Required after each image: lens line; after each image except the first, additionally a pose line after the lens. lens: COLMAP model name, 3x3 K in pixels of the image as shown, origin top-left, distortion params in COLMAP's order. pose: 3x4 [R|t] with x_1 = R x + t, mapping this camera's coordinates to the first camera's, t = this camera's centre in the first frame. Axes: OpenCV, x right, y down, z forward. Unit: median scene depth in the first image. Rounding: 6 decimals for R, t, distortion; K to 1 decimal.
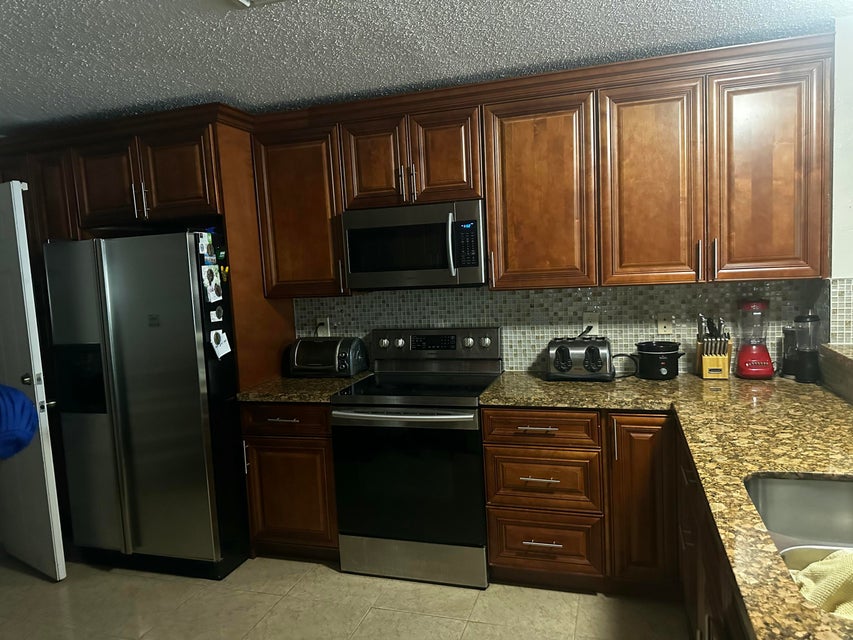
lens RADIAL K [[599.4, 0, 426.5], [0, 599.4, 320.0], [0, 0, 1]] dist [0.063368, -0.100771]
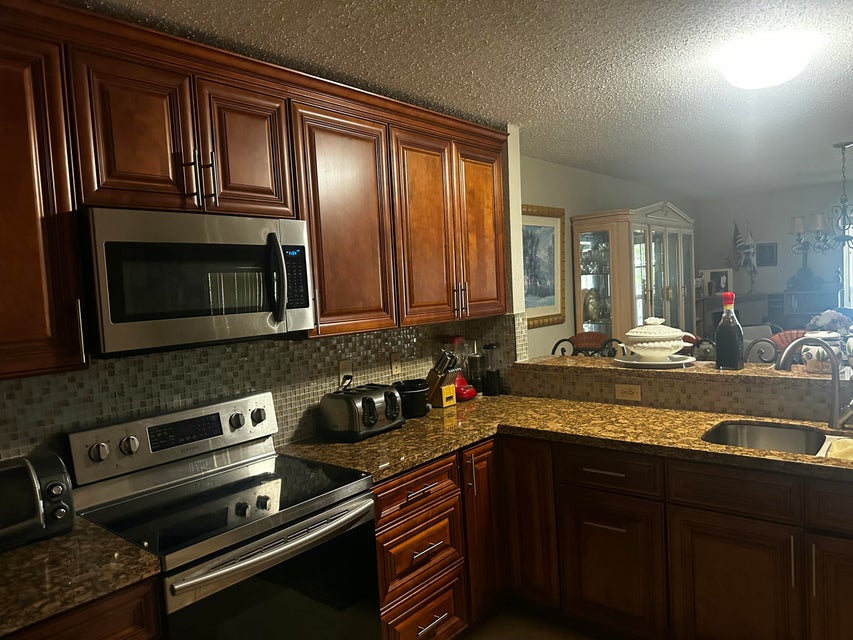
lens RADIAL K [[599.4, 0, 426.5], [0, 599.4, 320.0], [0, 0, 1]] dist [0.063368, -0.100771]
pose [[0.377931, -0.019980, 0.925618, -0.576963], [0.123660, 0.991898, -0.029080, -0.035161], [-0.917538, 0.125453, 0.377340, 0.600564]]
